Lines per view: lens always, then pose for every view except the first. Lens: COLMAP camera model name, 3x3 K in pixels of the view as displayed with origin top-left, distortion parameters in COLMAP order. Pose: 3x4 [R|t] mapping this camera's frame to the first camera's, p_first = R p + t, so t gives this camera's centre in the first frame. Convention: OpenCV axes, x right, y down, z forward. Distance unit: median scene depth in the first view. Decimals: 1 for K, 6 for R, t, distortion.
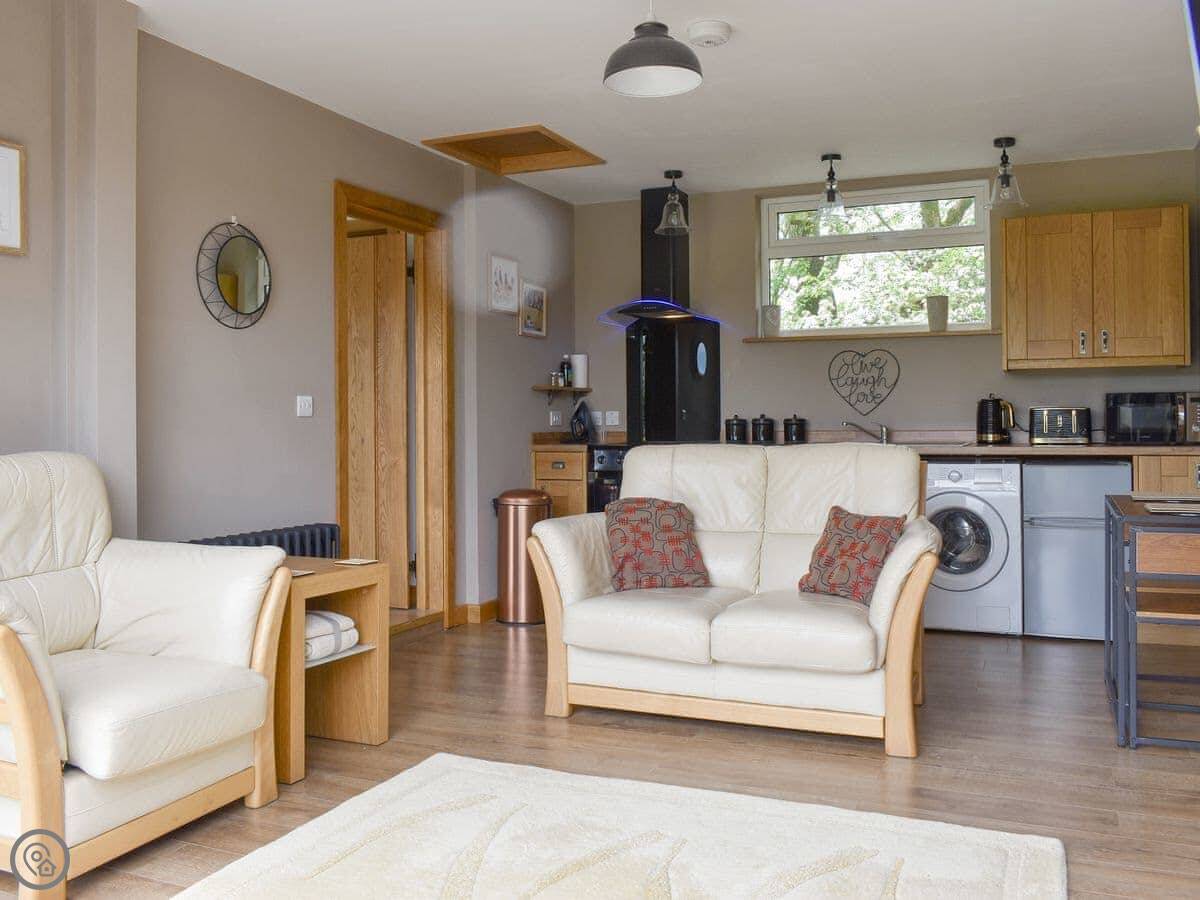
lens RADIAL K [[1056.9, 0, 597.4], [0, 1056.9, 407.1], [0, 0, 1]] dist [0.007423, 0.001564]
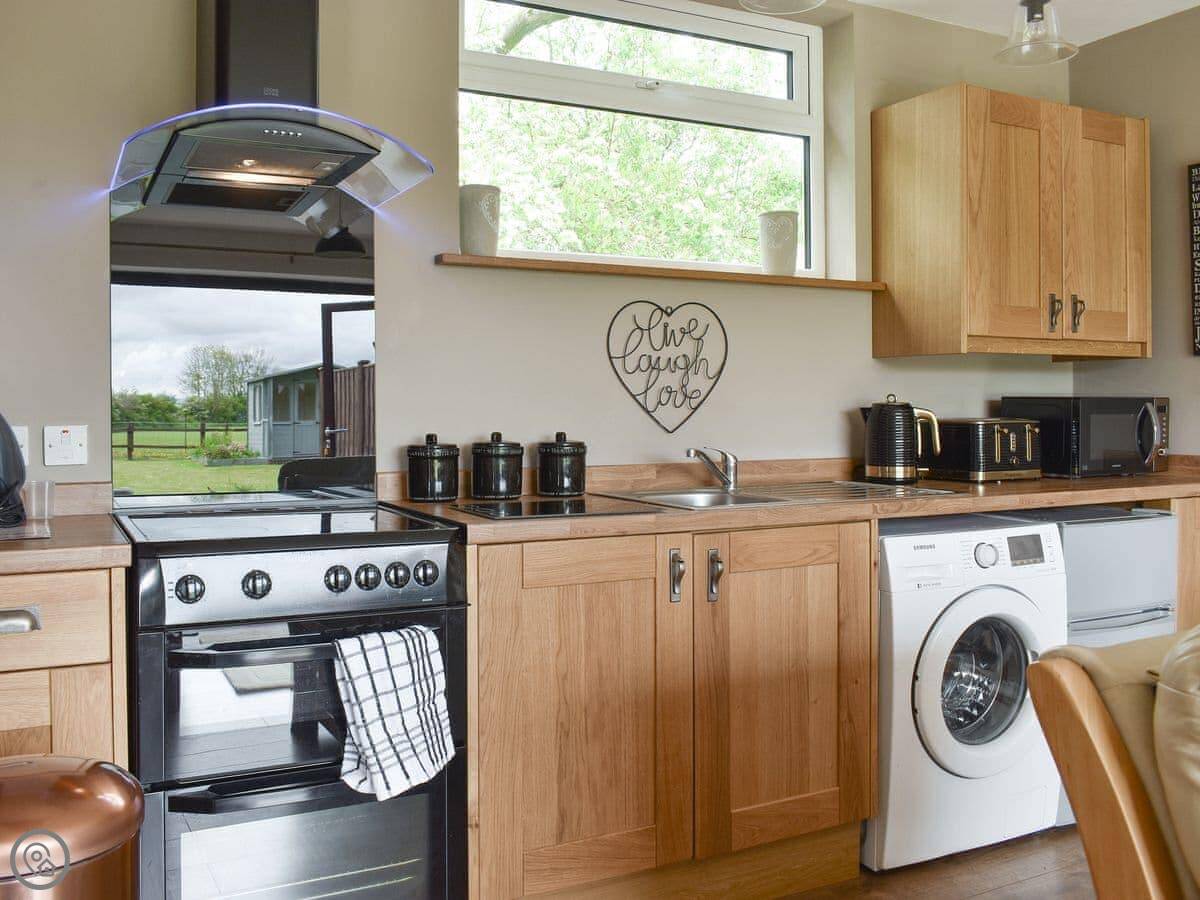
lens RADIAL K [[1056.9, 0, 597.4], [0, 1056.9, 407.1], [0, 0, 1]] dist [0.007423, 0.001564]
pose [[0.644790, 0.011650, 0.764271, -0.150079], [-0.008910, 0.999930, -0.007725, -0.000036], [-0.764308, -0.001828, 0.644849, 0.705582]]
